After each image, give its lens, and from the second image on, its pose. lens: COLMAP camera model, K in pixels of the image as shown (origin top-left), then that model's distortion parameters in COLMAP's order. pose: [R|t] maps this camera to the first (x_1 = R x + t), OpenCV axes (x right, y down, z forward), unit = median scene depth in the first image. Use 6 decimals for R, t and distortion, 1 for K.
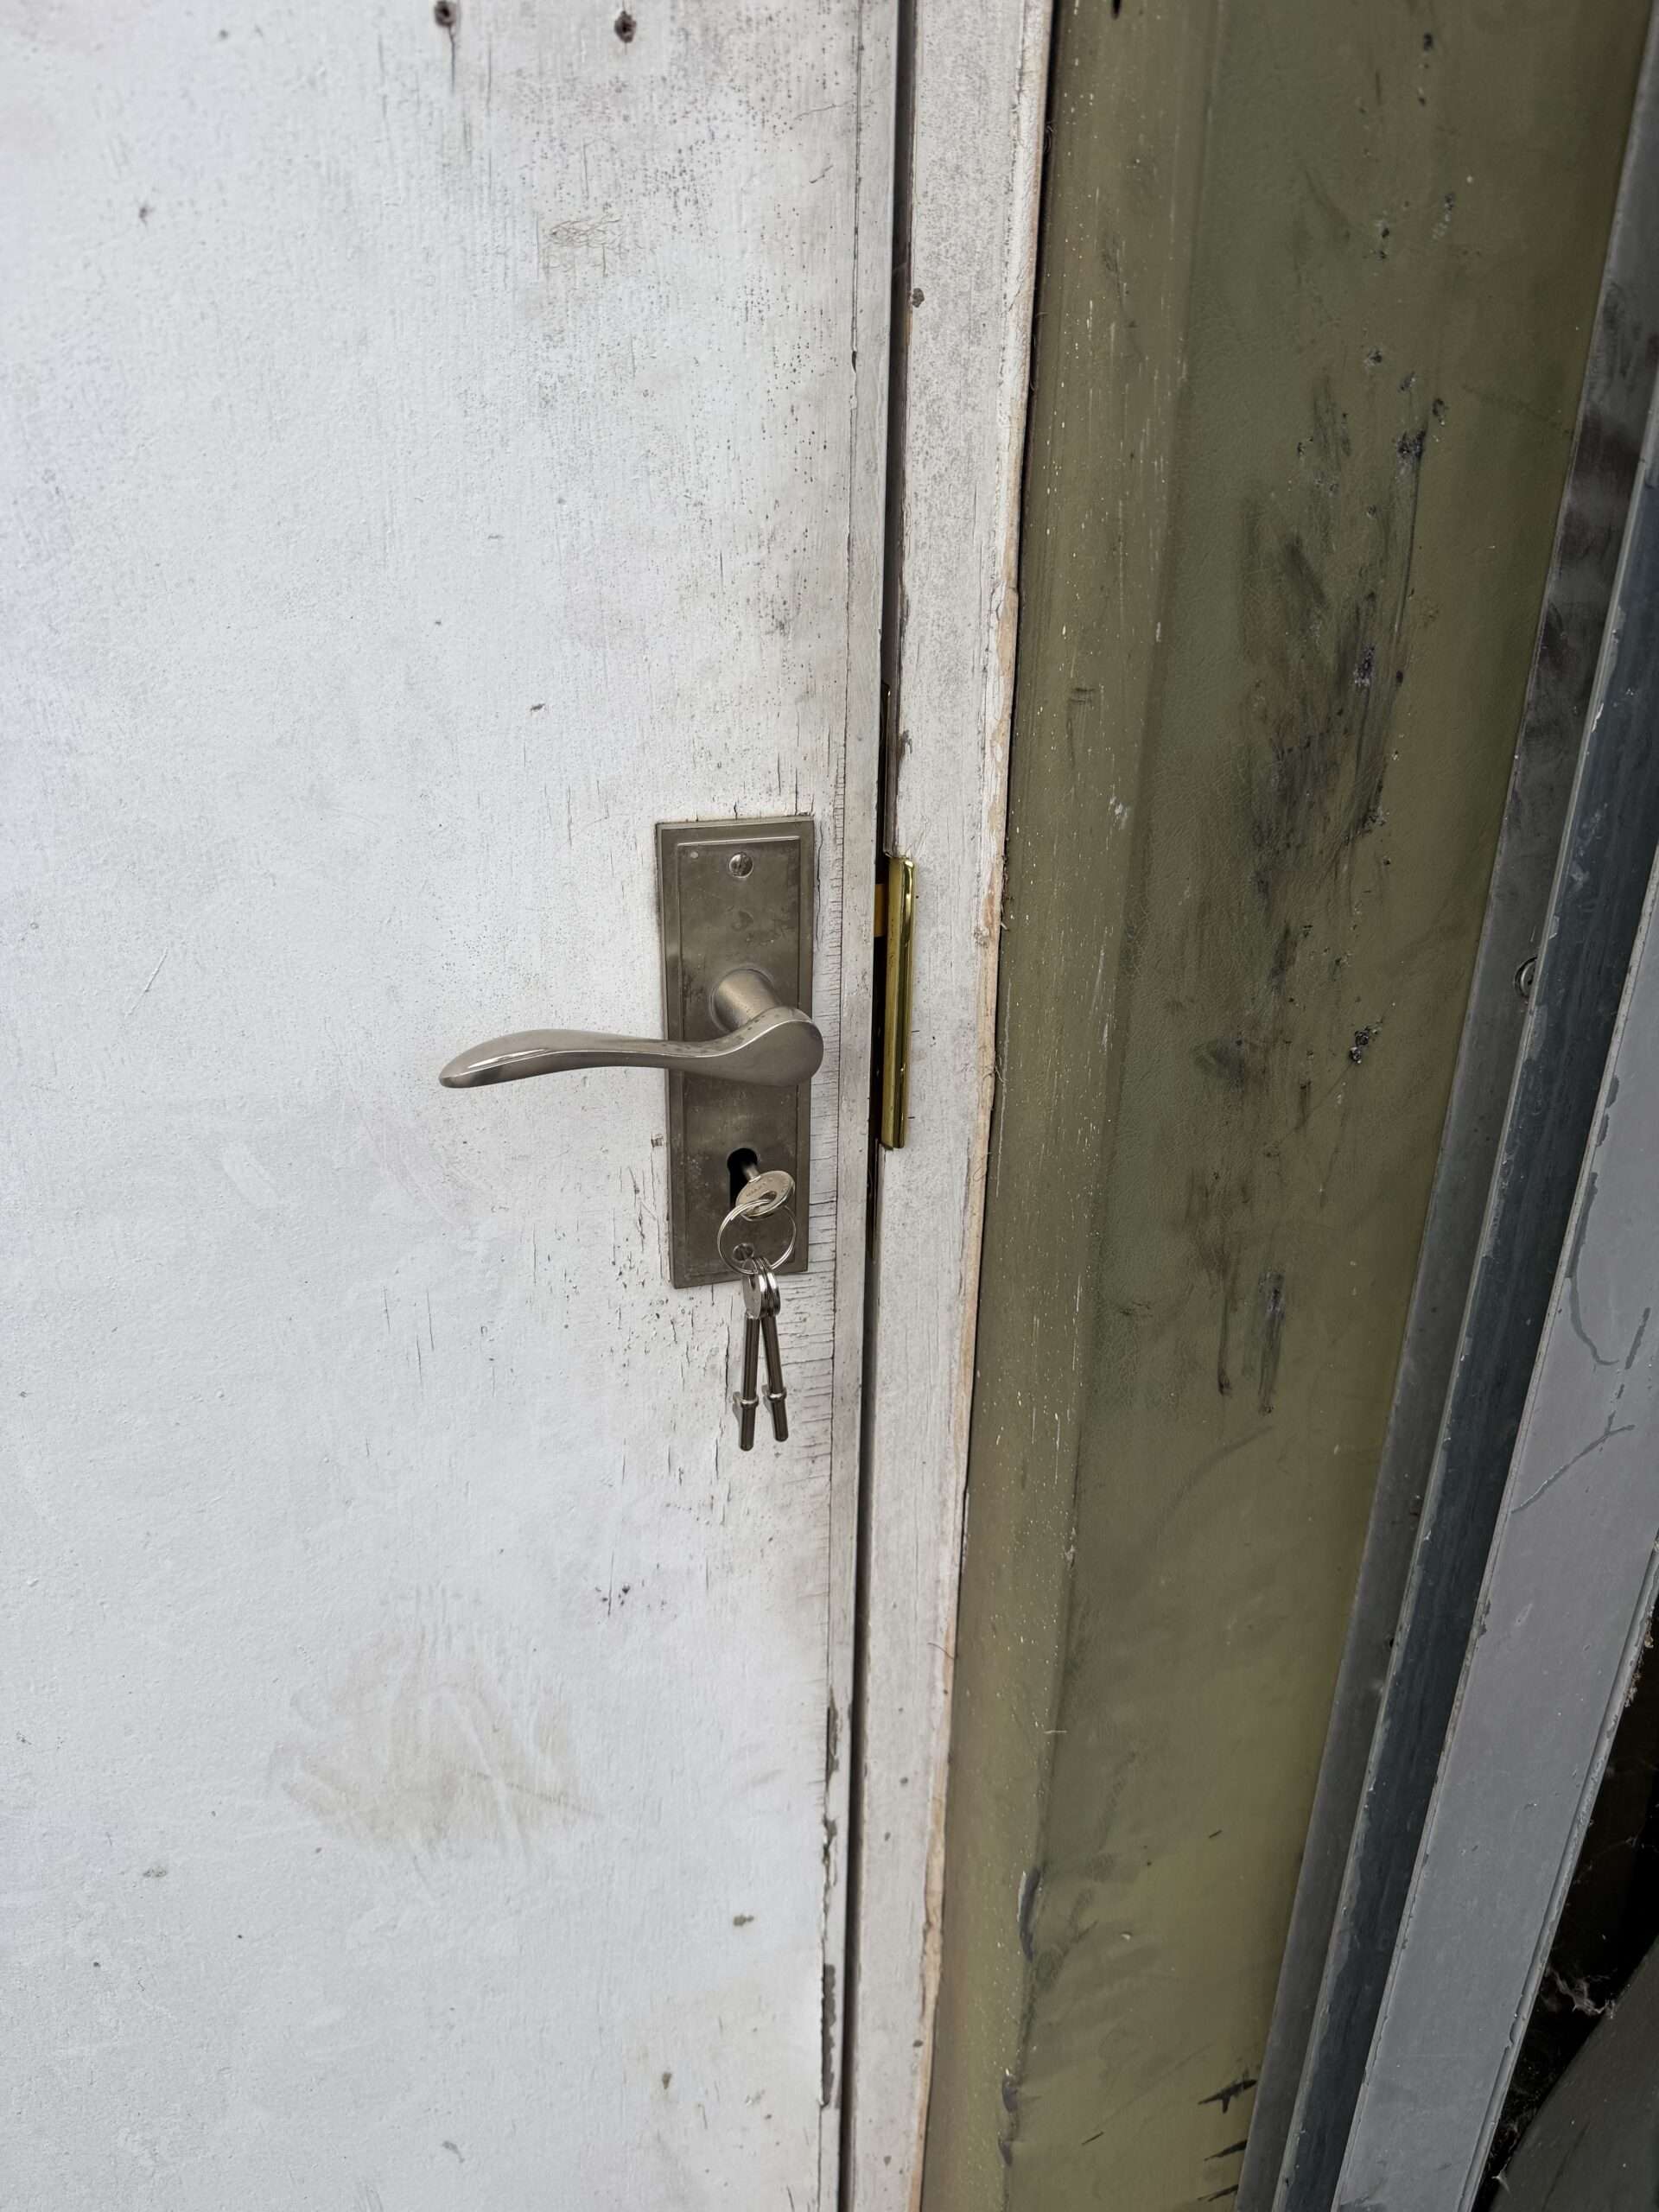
lens RADIAL K [[1575.8, 0, 808.5], [0, 1575.8, 1108.6], [0, 0, 1]] dist [0.036353, -0.066144]
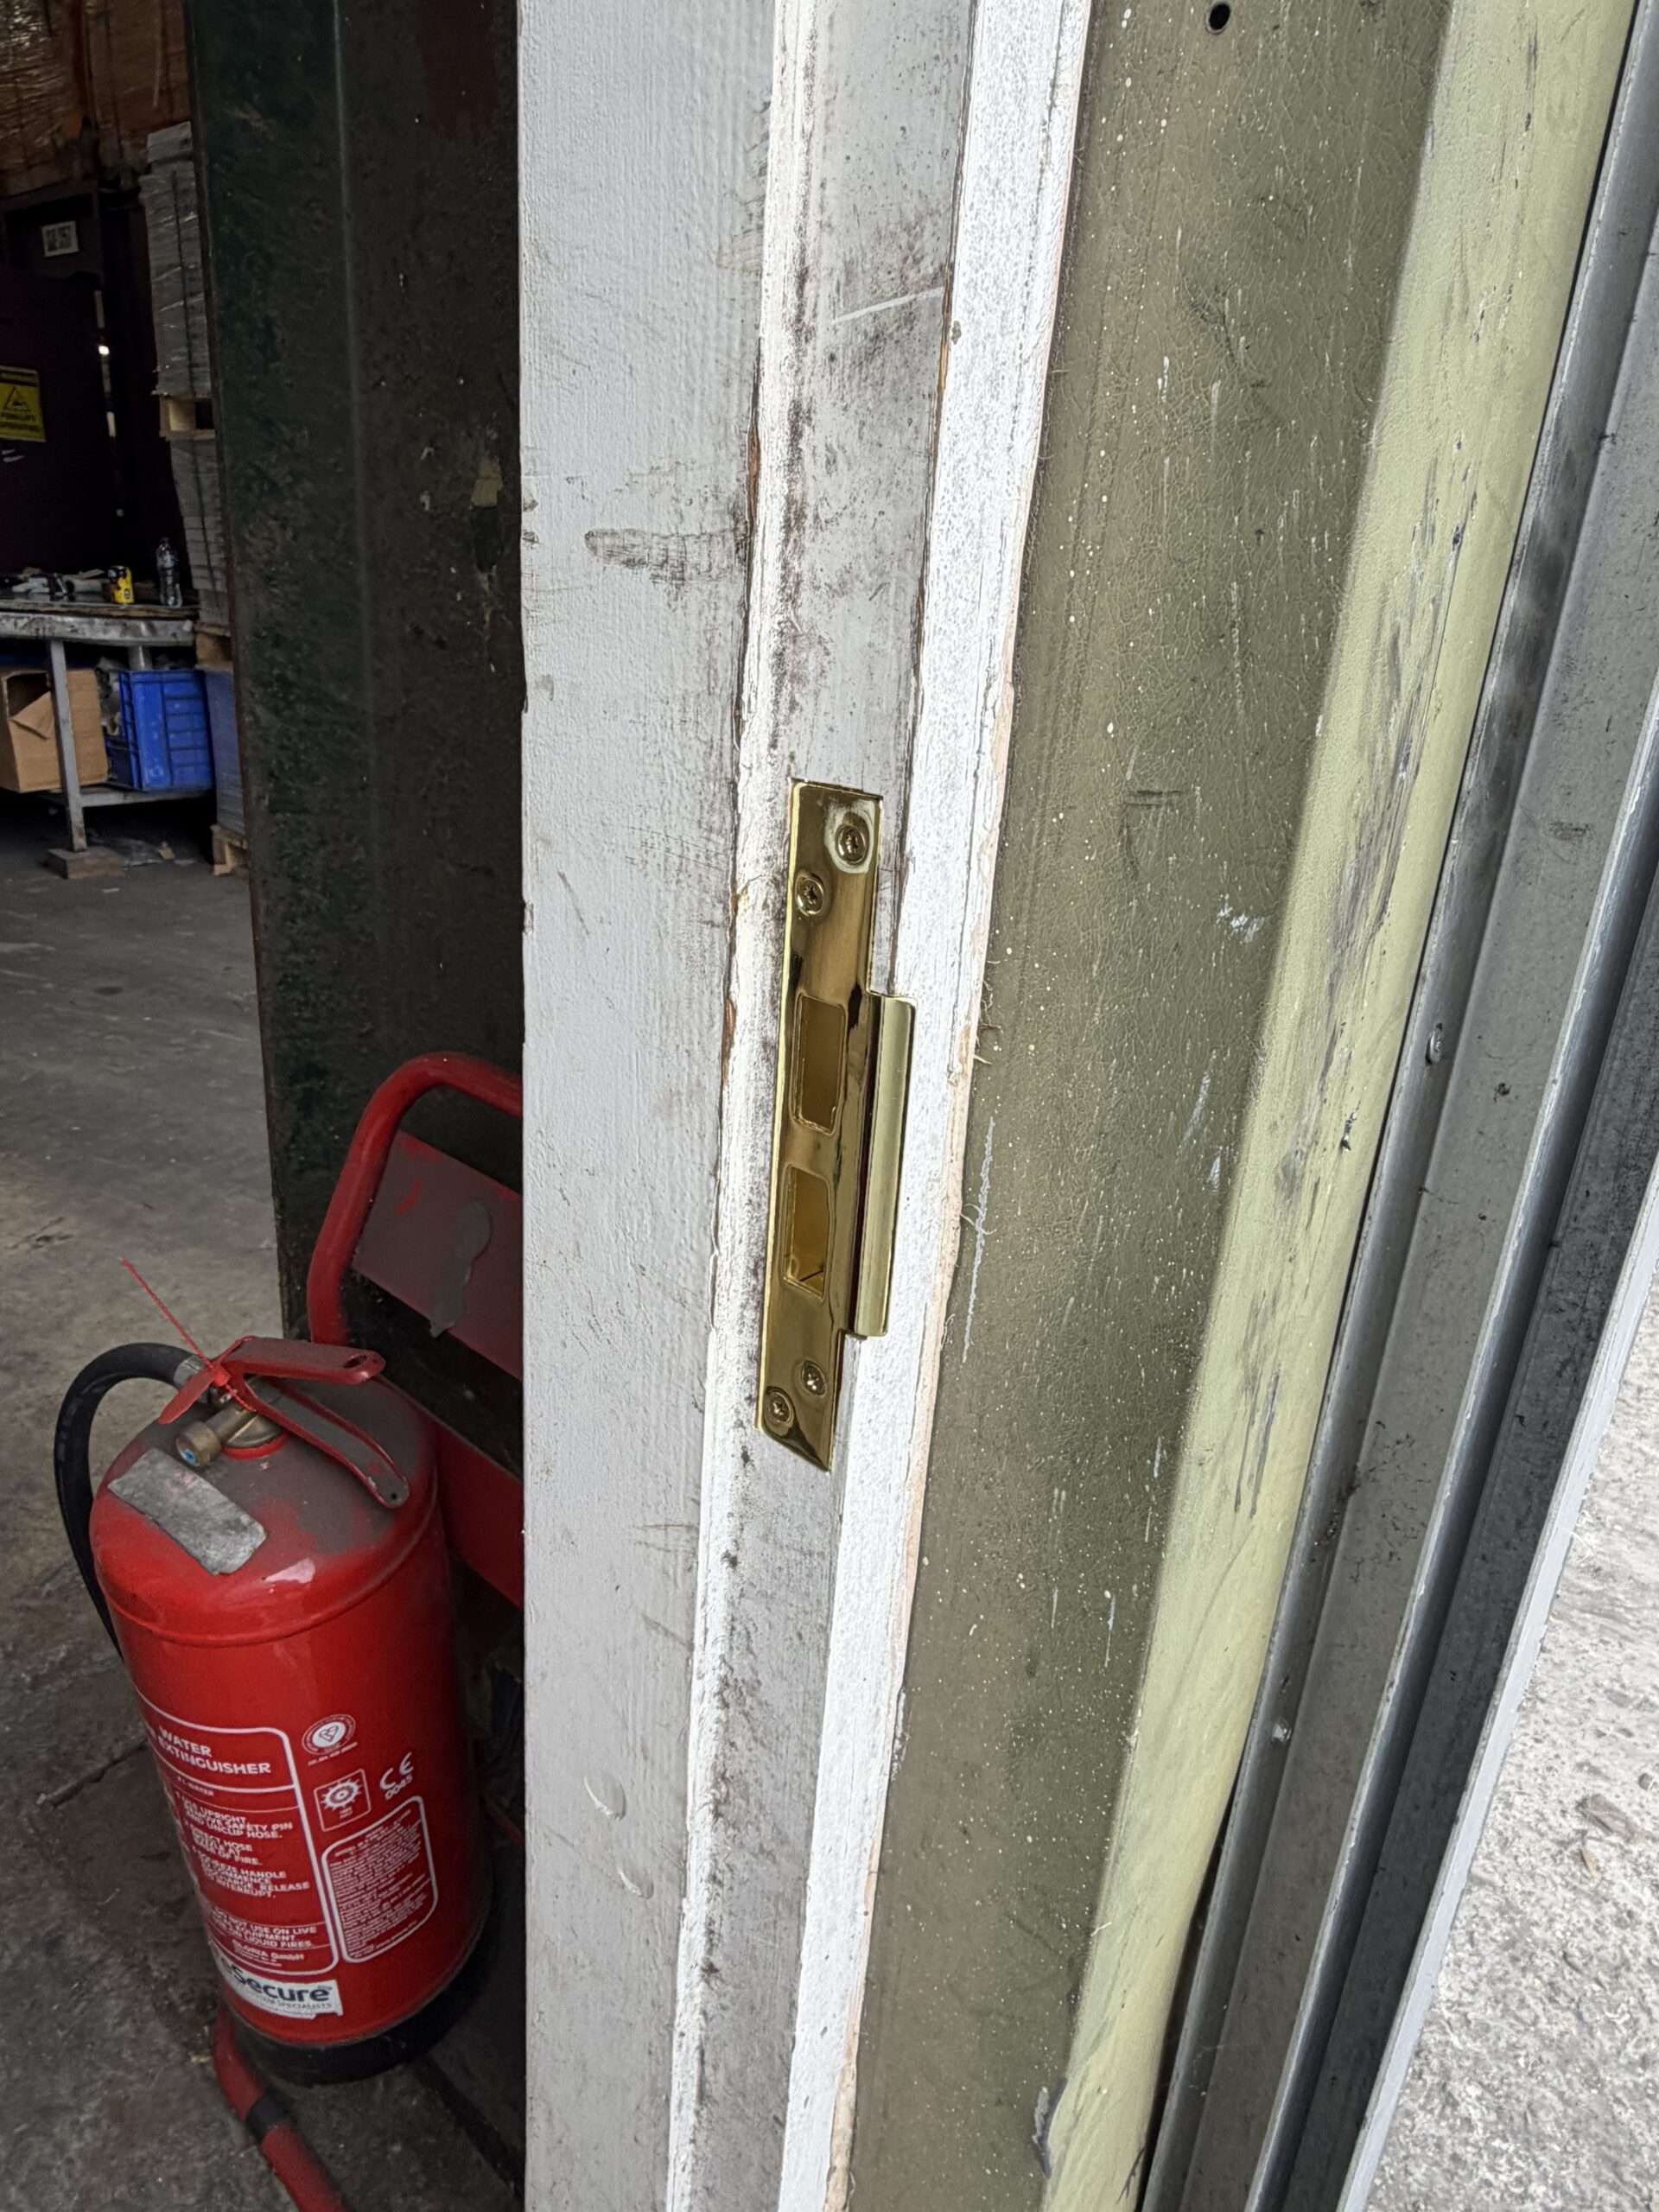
lens RADIAL K [[1389.8, 0, 839.3], [0, 1389.8, 1067.4], [0, 0, 1]] dist [0.016948, 0.002617]
pose [[0.846823, -0.133189, 0.514928, -0.388620], [0.166978, 0.985765, -0.019630, -0.123296], [-0.504984, 0.102605, 0.857009, 0.422658]]
